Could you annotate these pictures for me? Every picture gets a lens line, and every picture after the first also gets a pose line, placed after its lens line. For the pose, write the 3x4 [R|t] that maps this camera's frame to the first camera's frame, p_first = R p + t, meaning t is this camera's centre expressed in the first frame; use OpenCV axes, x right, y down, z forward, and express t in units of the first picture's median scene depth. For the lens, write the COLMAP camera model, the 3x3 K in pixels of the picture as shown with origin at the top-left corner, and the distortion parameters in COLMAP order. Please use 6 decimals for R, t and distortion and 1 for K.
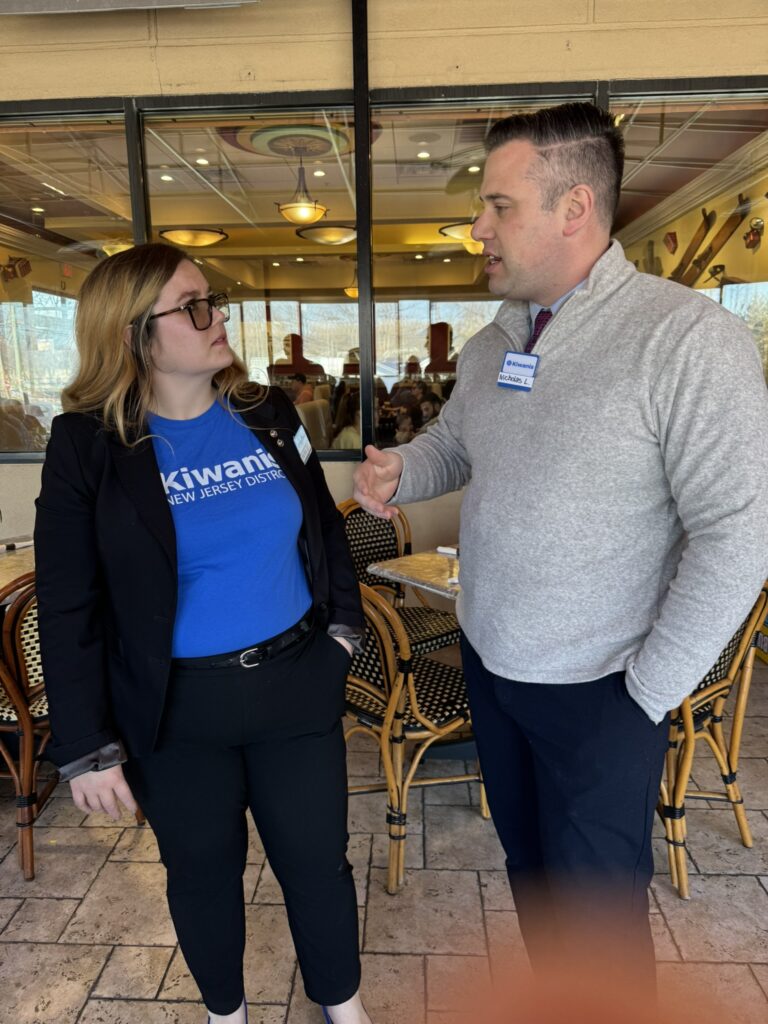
lens RADIAL K [[721.1, 0, 380.5], [0, 721.1, 509.5], [0, 0, 1]] dist [0.003254, -0.005890]
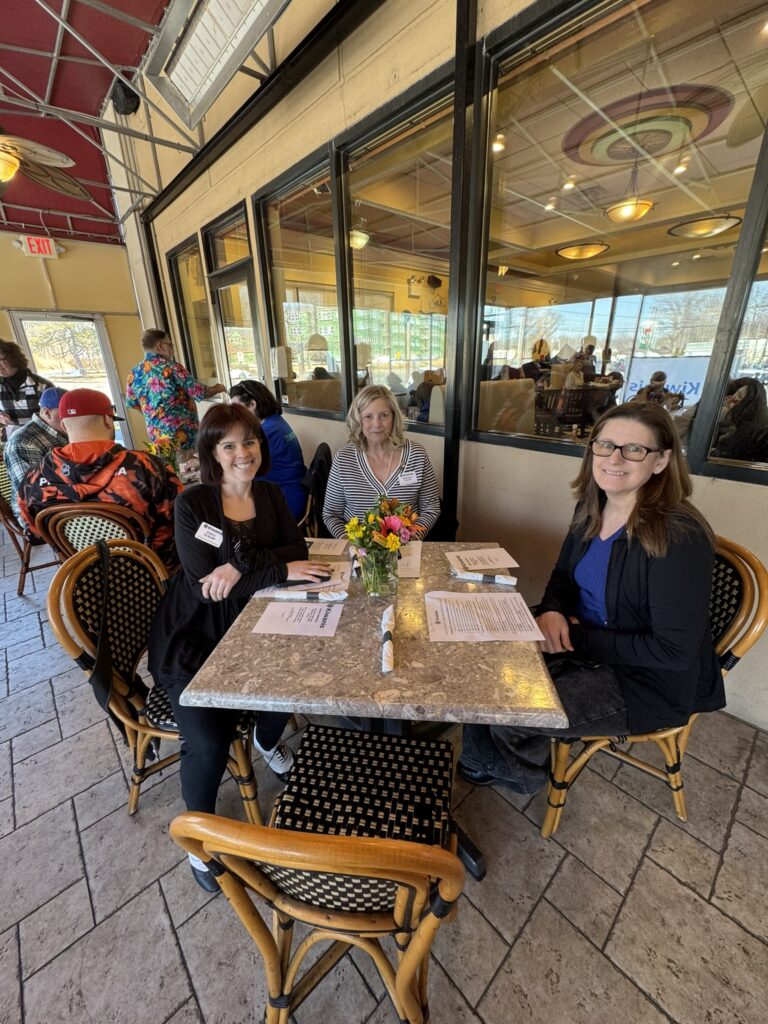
lens RADIAL K [[406.9, 0, 380.8], [0, 406.9, 511.1], [0, 0, 1]] dist [-0.002671, -0.000070]
pose [[0.701549, 0.249458, -0.667532, 0.596558], [-0.124967, 0.965279, 0.229391, -0.154184], [0.701578, -0.077509, 0.708365, 0.759703]]
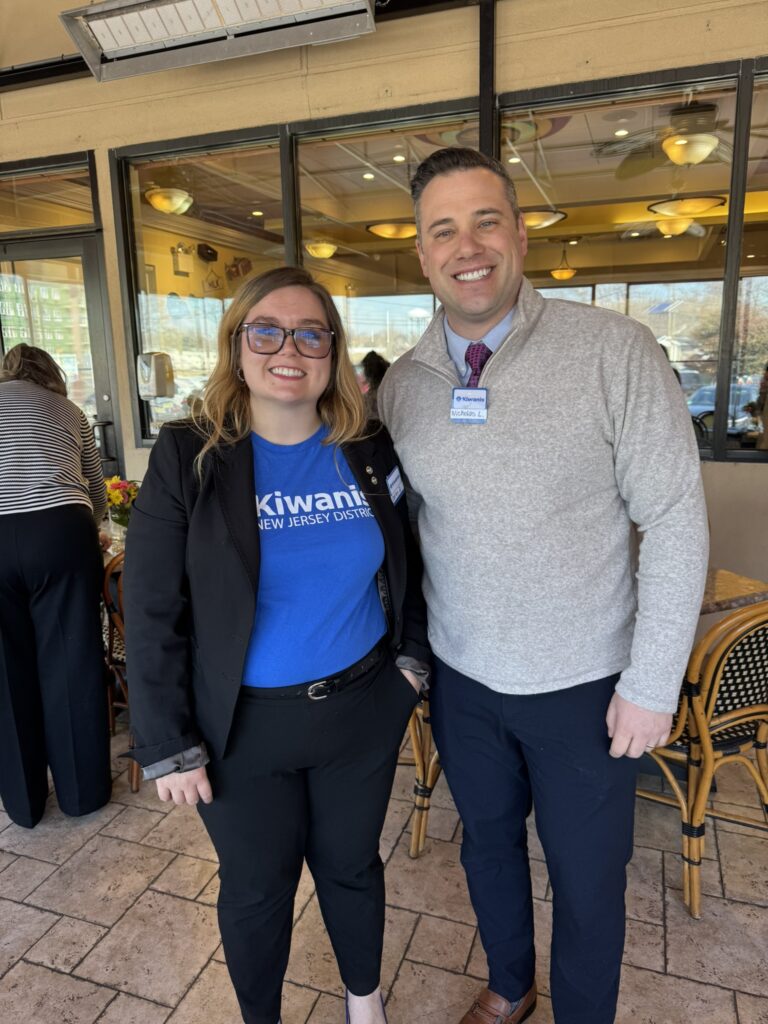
lens RADIAL K [[722.0, 0, 393.3], [0, 722.0, 510.7], [0, 0, 1]] dist [0.012803, -0.015278]
pose [[0.958679, 0.055041, -0.279114, 0.249645], [-0.047909, 0.998329, 0.032314, -0.029234], [0.280426, -0.017607, 0.959714, -0.057563]]
